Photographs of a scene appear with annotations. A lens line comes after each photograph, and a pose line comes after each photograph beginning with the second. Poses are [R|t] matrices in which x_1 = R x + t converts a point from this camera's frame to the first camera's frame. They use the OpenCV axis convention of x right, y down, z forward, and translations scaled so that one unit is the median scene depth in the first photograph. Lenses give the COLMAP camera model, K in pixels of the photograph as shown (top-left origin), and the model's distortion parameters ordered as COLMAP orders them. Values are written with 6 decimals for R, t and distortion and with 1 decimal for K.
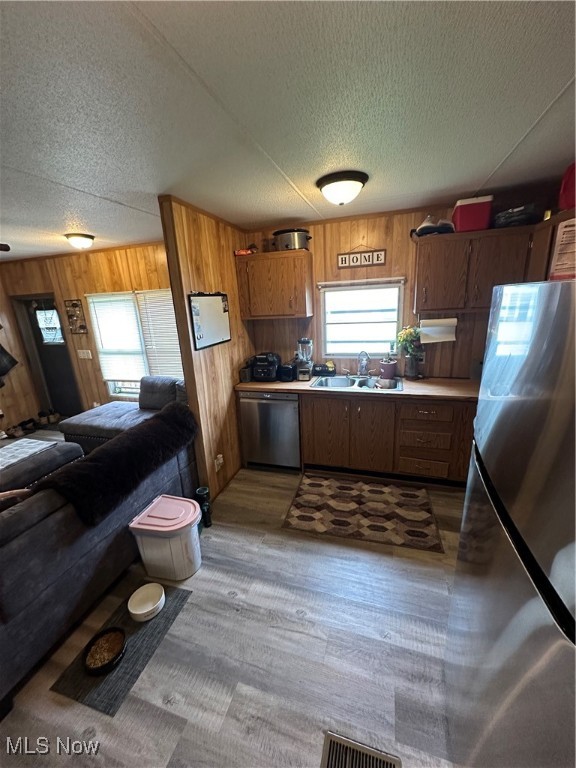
lens RADIAL K [[308.3, 0, 287.0], [0, 308.3, 382.7], [0, 0, 1]] dist [-0.002970, 0.000492]
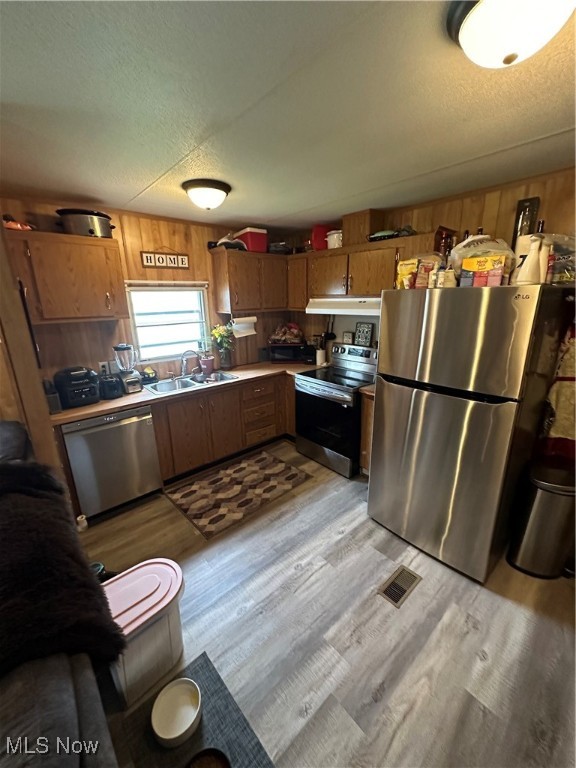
lens RADIAL K [[308.3, 0, 287.5], [0, 308.3, 383.5], [0, 0, 1]] dist [-0.002970, 0.000492]
pose [[0.509528, -0.191288, 0.838922, -0.526091], [0.215522, 0.972269, 0.090793, -0.020396], [-0.833025, 0.134544, 0.536625, 0.209567]]
